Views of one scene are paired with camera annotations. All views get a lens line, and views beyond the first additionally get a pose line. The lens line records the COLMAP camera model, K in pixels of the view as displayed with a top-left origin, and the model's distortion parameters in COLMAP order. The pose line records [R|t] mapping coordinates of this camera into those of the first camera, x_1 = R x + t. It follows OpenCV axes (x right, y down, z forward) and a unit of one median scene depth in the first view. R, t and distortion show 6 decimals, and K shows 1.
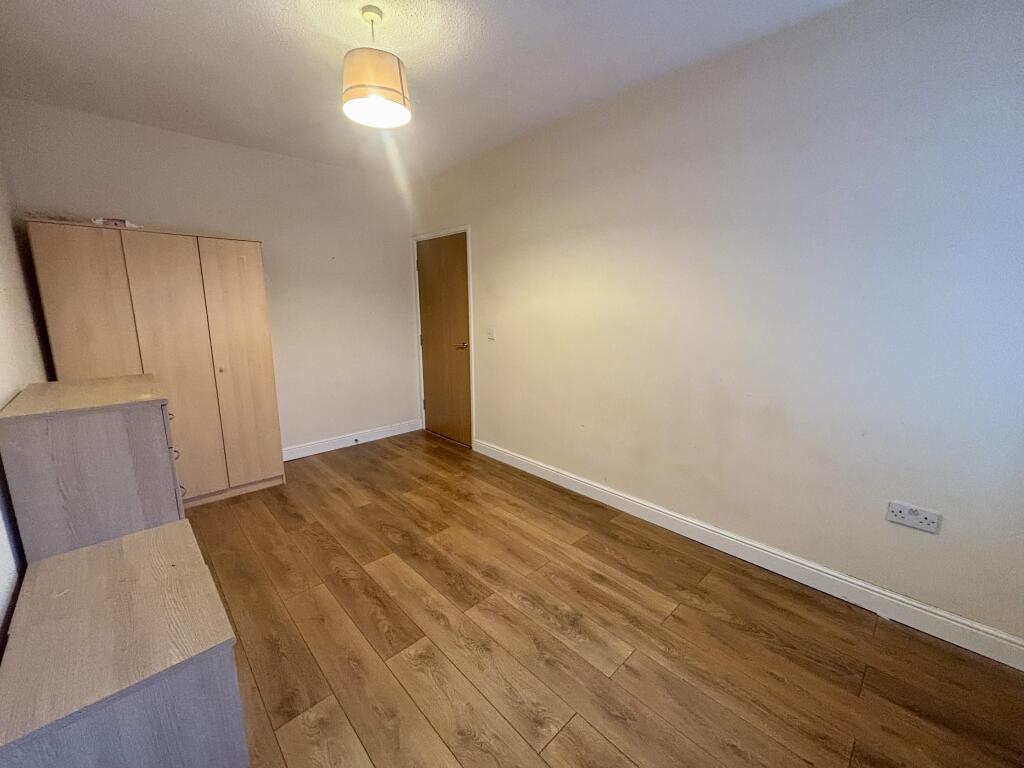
lens RADIAL K [[413.5, 0, 512.0], [0, 413.5, 384.0], [0, 0, 1]] dist [-0.002397, -0.002920]
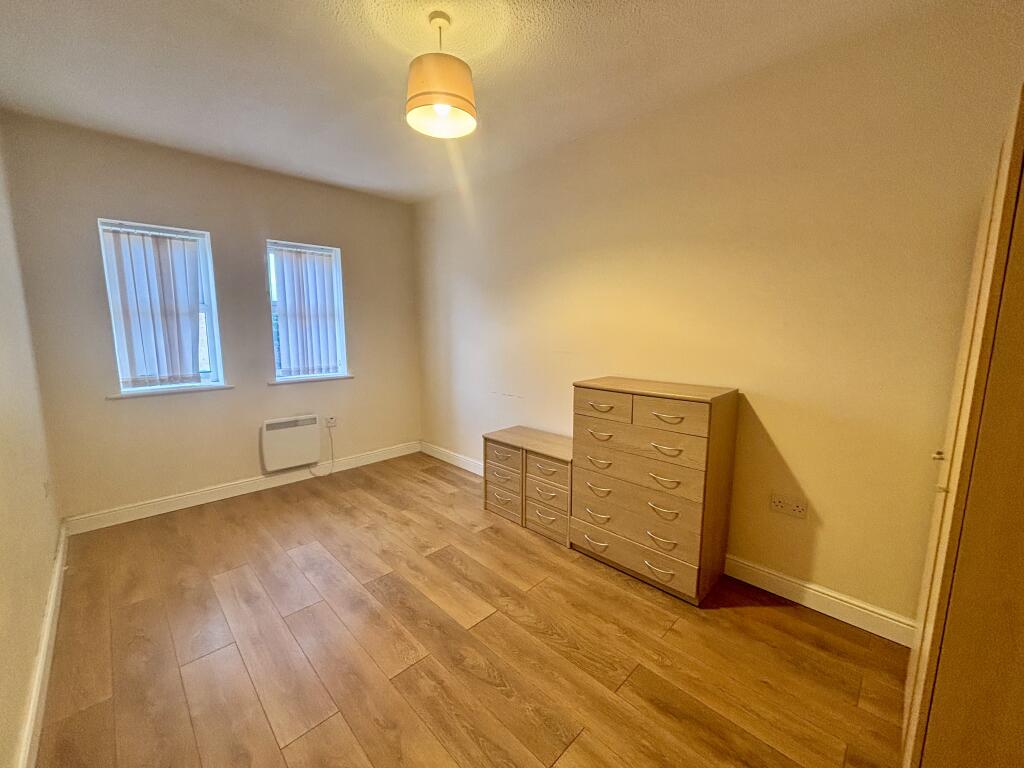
lens RADIAL K [[413.5, 0, 512.0], [0, 413.5, 384.0], [0, 0, 1]] dist [-0.002397, -0.002920]
pose [[-0.999708, 0.004202, -0.023806, -0.405441], [-0.003909, 0.943719, 0.330724, -0.358149], [0.023855, 0.330721, -0.943427, 1.827413]]
